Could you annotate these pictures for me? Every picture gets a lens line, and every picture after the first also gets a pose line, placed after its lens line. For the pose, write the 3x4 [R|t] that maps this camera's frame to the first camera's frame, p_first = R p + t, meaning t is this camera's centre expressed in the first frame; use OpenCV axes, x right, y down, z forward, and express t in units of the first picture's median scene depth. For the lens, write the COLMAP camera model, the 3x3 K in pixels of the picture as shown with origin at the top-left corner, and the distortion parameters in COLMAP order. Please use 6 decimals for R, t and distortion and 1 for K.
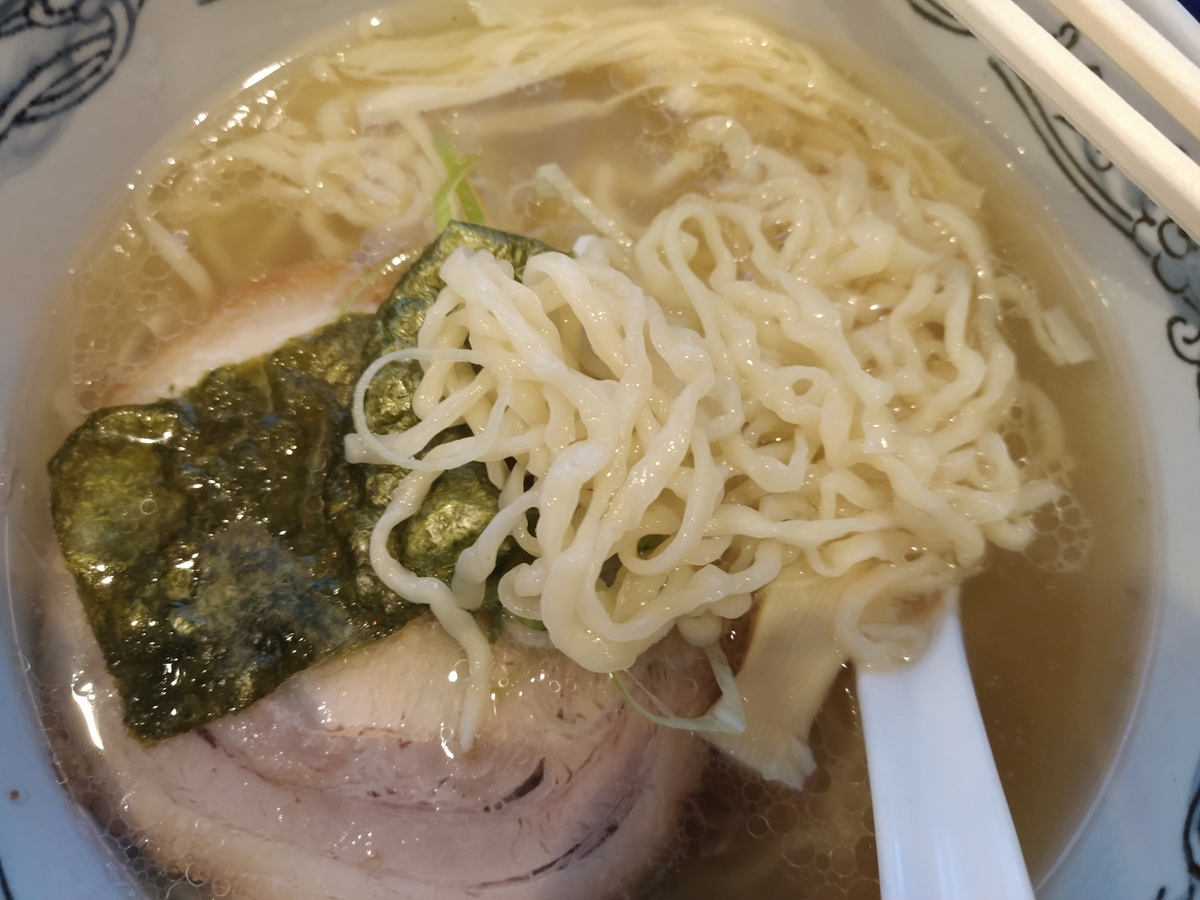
lens RADIAL K [[873.0, 0, 574.1], [0, 873.0, 449.6], [0, 0, 1]] dist [-0.006085, -0.076893]
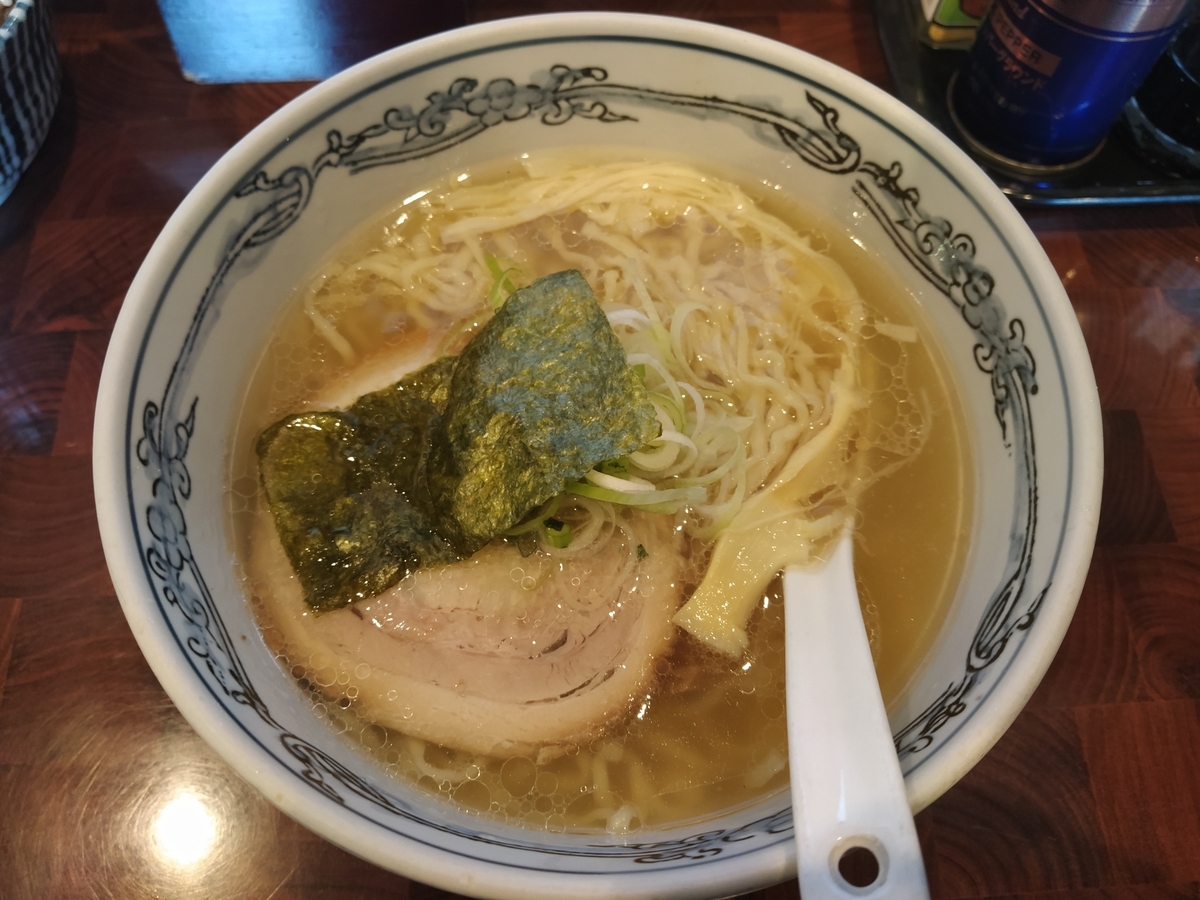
lens RADIAL K [[943.0, 0, 600.0], [0, 943.0, 450.0], [0, 0, 1]] dist [0.052746, -0.110209]
pose [[0.998979, -0.025787, -0.037091, 0.097485], [0.020623, 0.990846, -0.133415, 0.266343], [0.040192, 0.132514, 0.990366, -0.744703]]
